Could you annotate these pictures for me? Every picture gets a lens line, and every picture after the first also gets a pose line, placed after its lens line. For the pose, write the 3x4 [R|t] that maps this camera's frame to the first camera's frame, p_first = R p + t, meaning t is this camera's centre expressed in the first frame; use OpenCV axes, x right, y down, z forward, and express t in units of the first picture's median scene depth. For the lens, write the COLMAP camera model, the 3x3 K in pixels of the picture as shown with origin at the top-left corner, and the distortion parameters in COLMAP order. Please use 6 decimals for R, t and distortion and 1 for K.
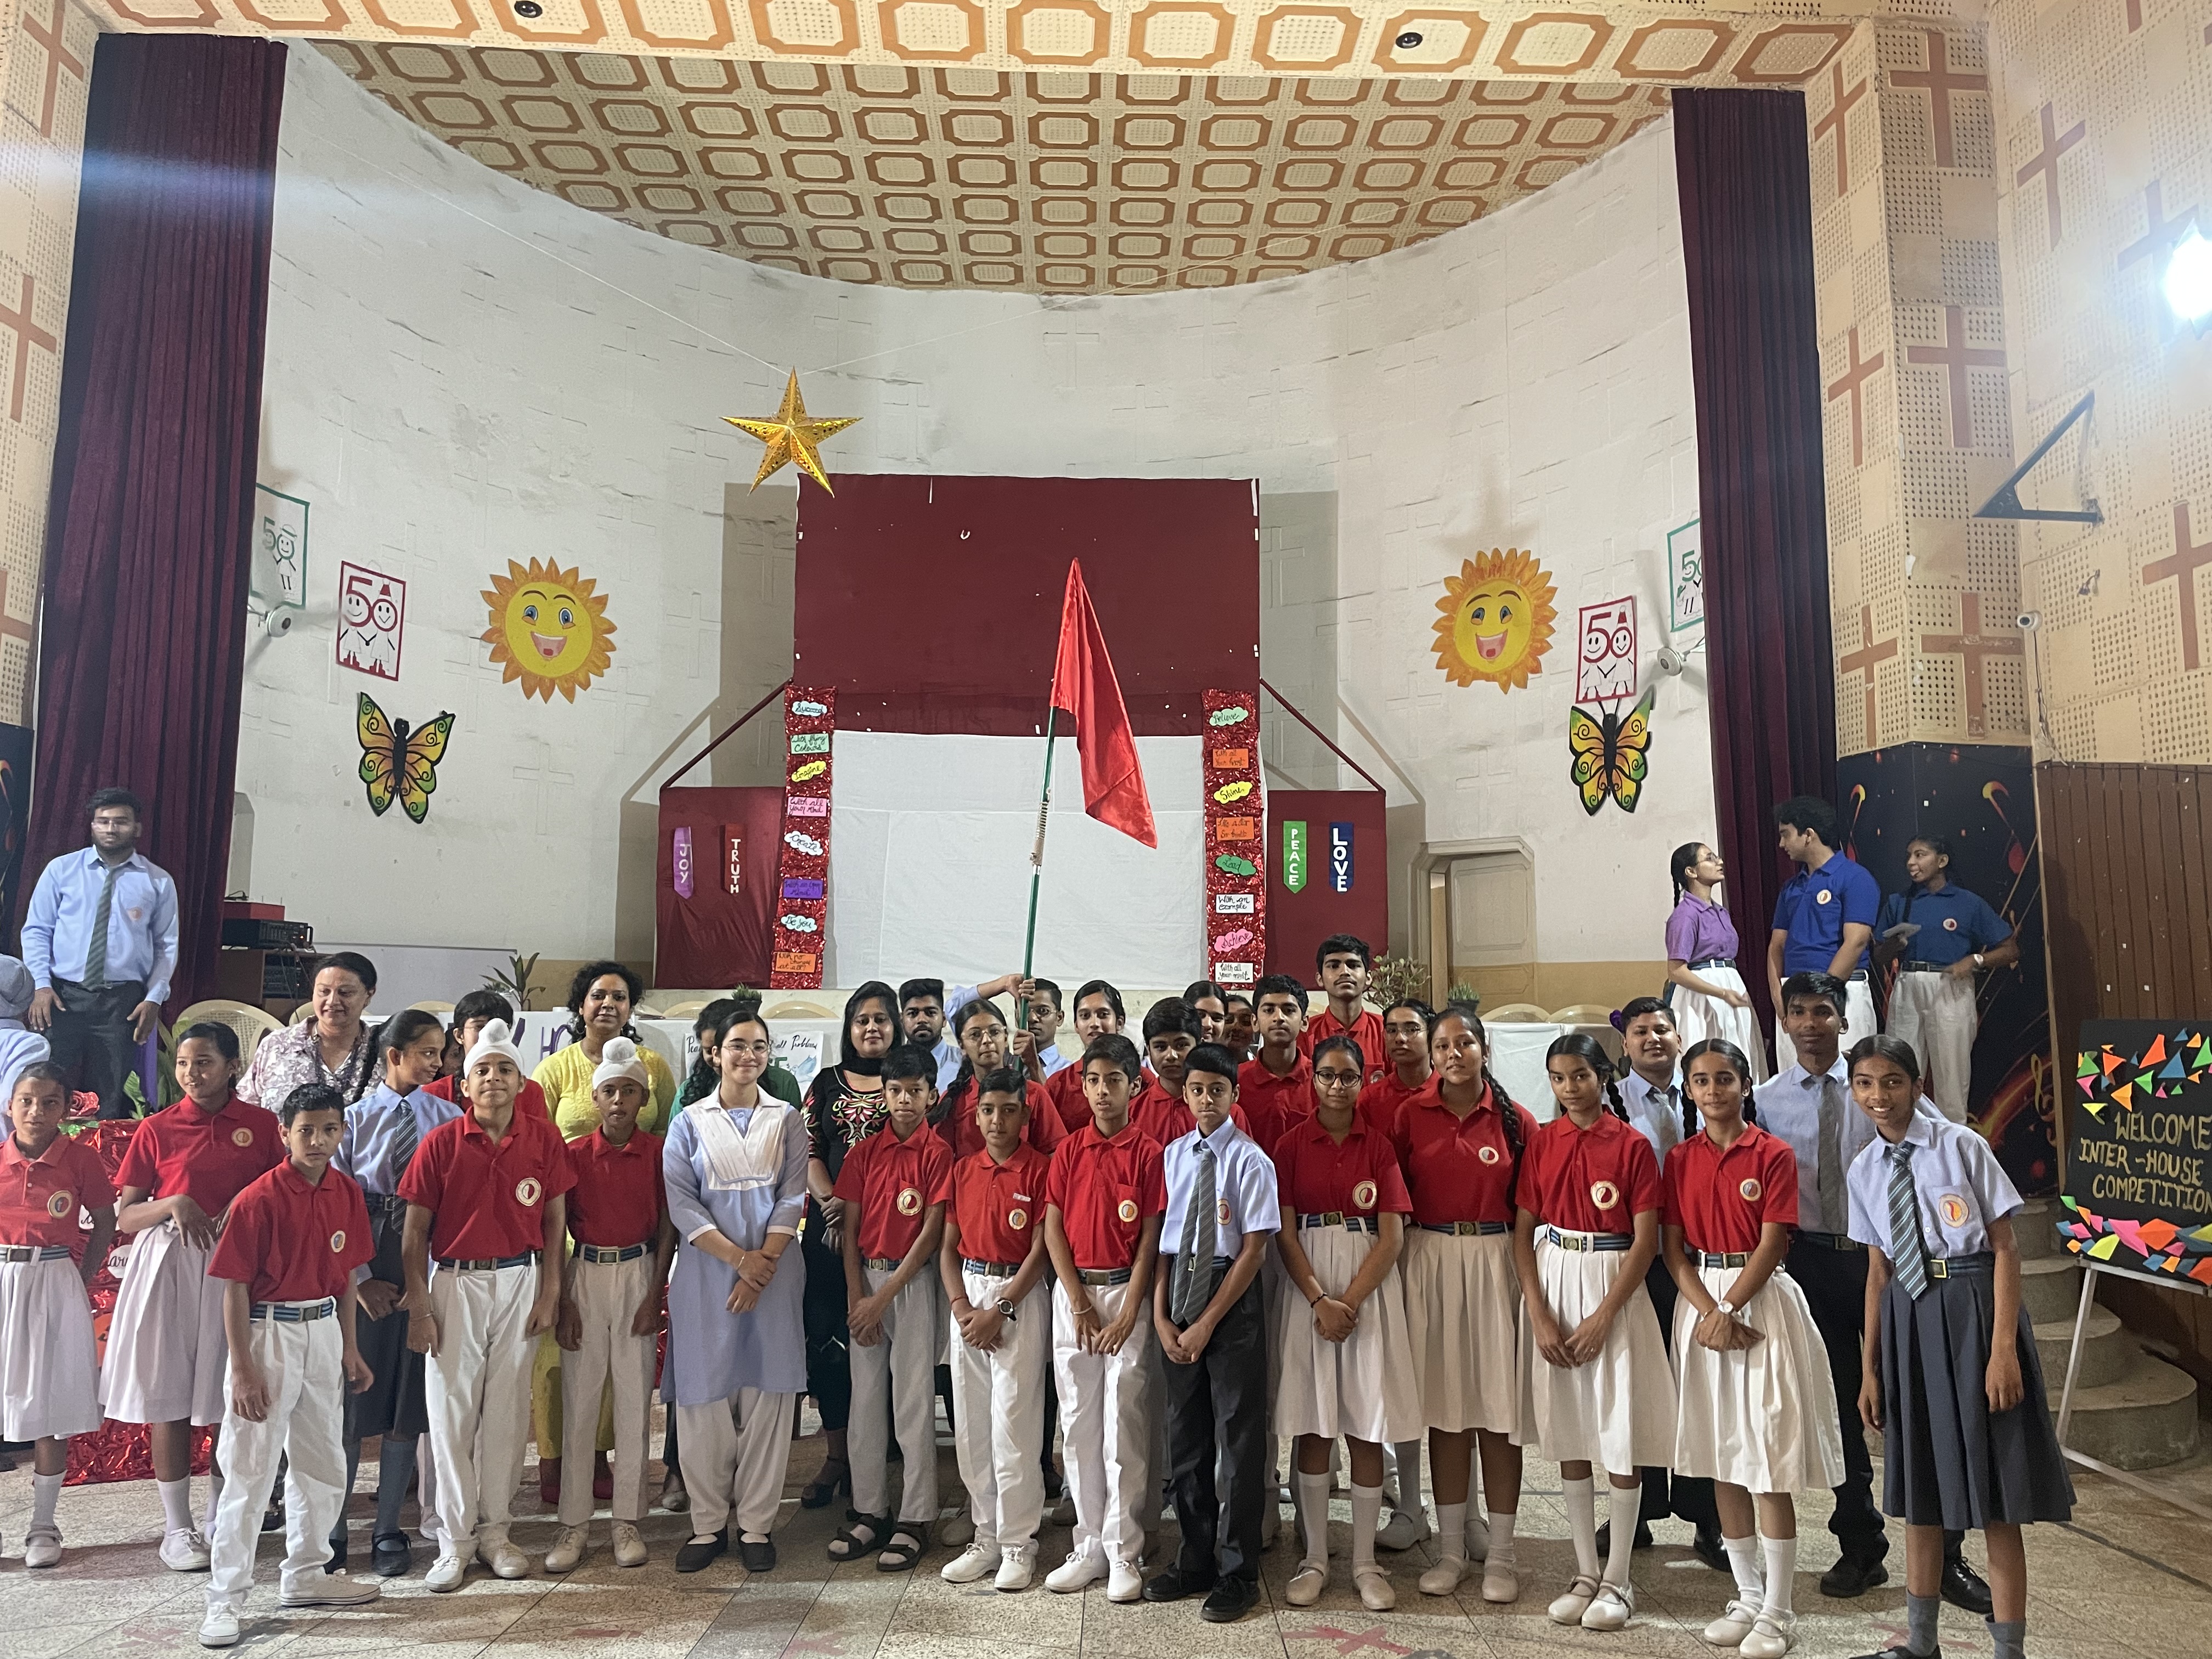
lens RADIAL K [[1692.4, 0, 1114.7], [0, 1692.4, 812.1], [0, 0, 1]] dist [0.084329, -0.123724]
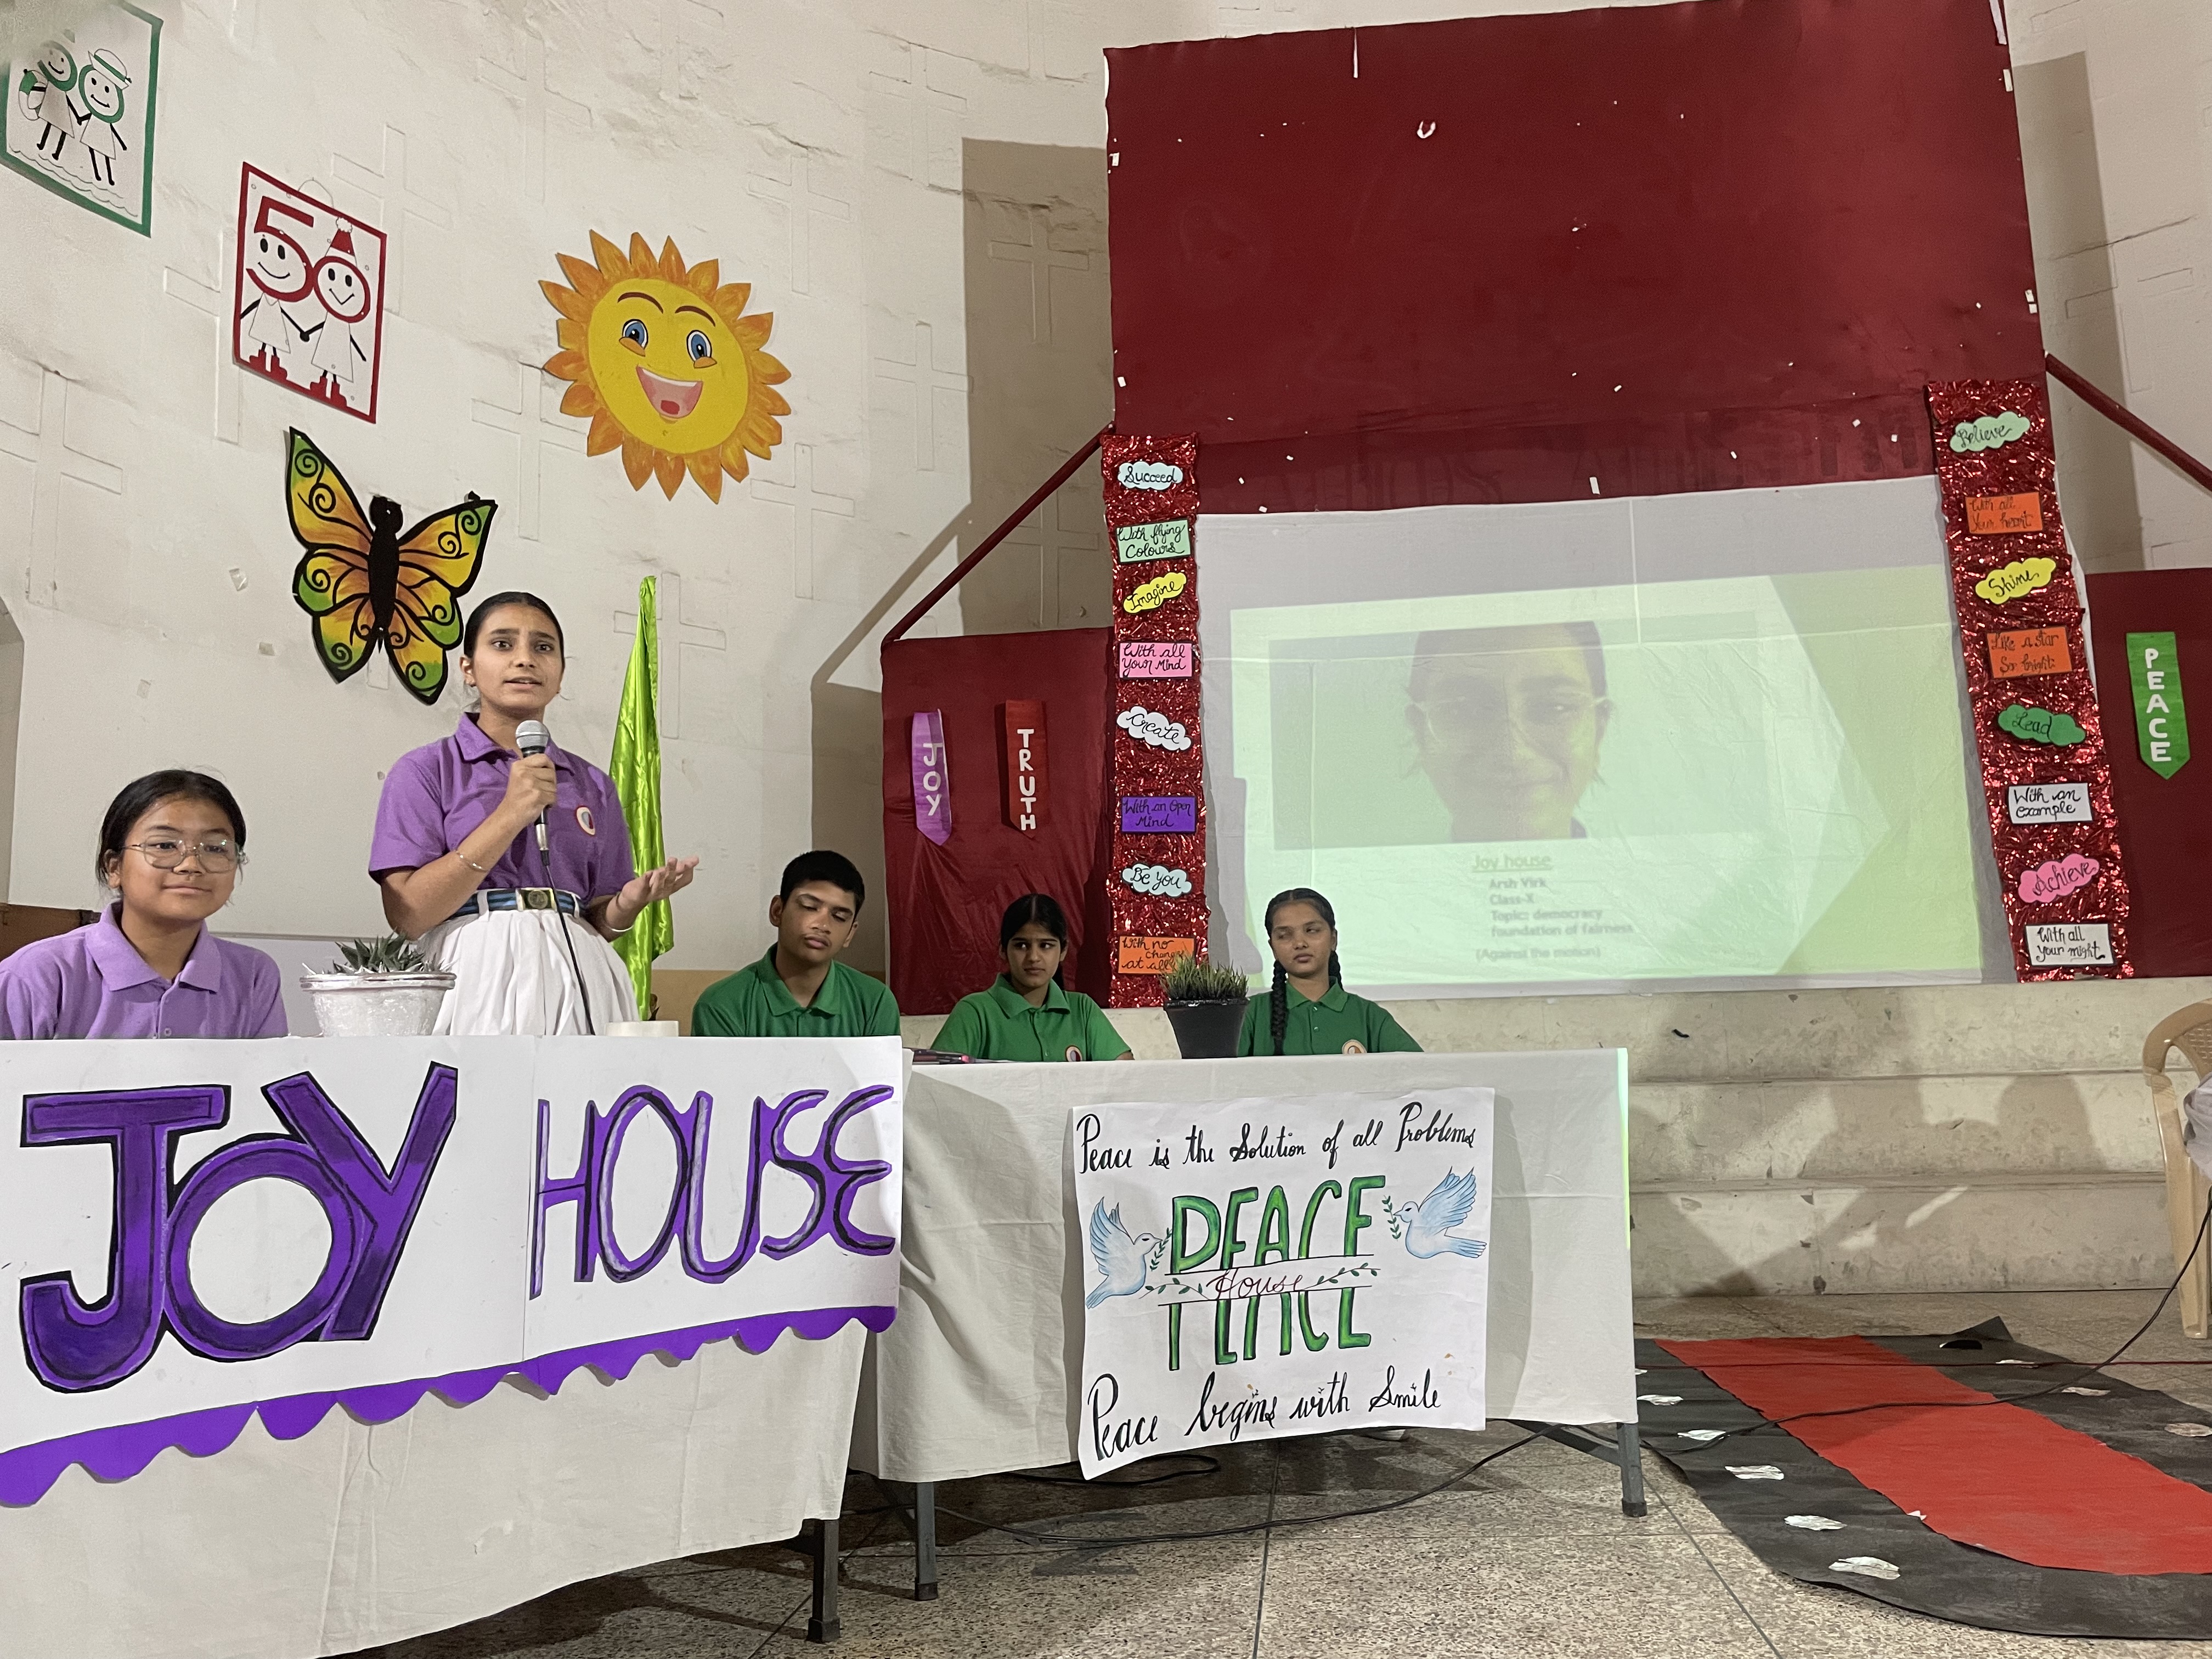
lens RADIAL K [[1692.4, 0, 1100.6], [0, 1692.4, 821.4], [0, 0, 1]] dist [0.084329, -0.123724]
pose [[0.992905, -0.048505, -0.108566, -0.144546], [0.045560, 0.998527, -0.029450, 0.061219], [0.109834, 0.024295, 0.993653, 0.483436]]
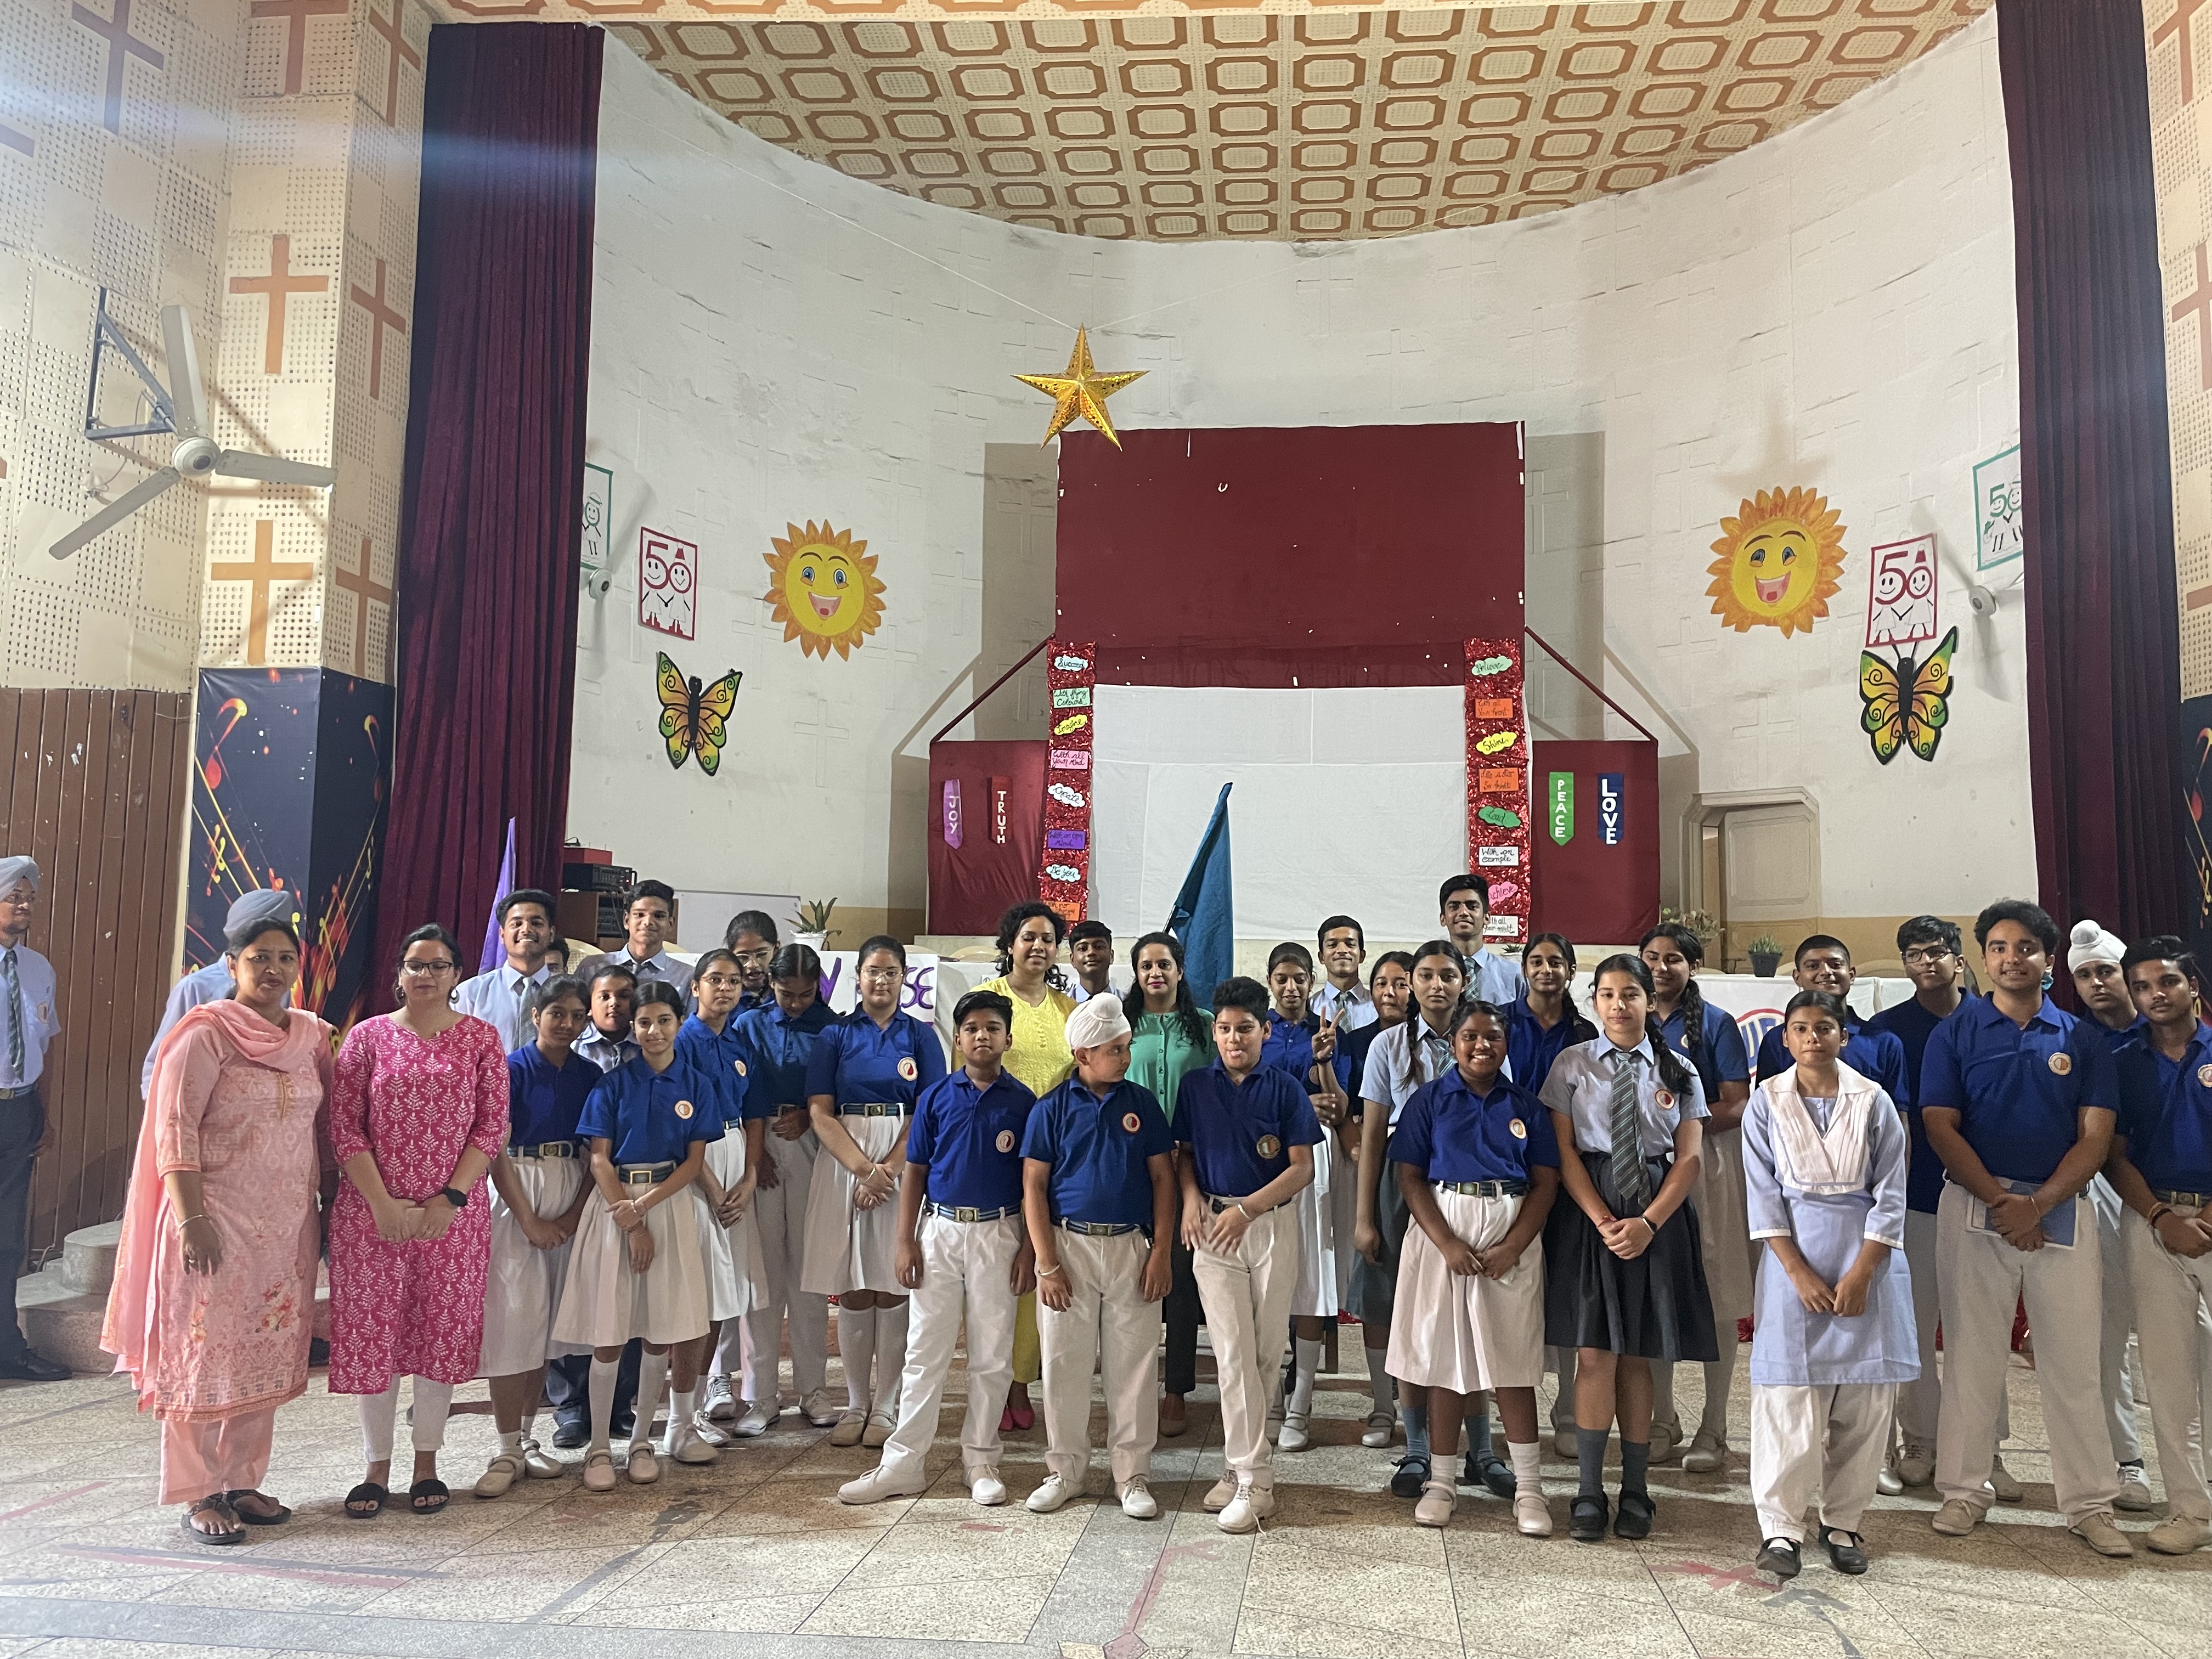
lens RADIAL K [[1692.4, 0, 1109.7], [0, 1692.4, 819.6], [0, 0, 1]] dist [0.084329, -0.123724]
pose [[0.992470, 0.000589, -0.122489, -0.032607], [0.003005, 0.999570, 0.029156, 0.003369], [0.122453, -0.029304, 0.992042, -0.009604]]
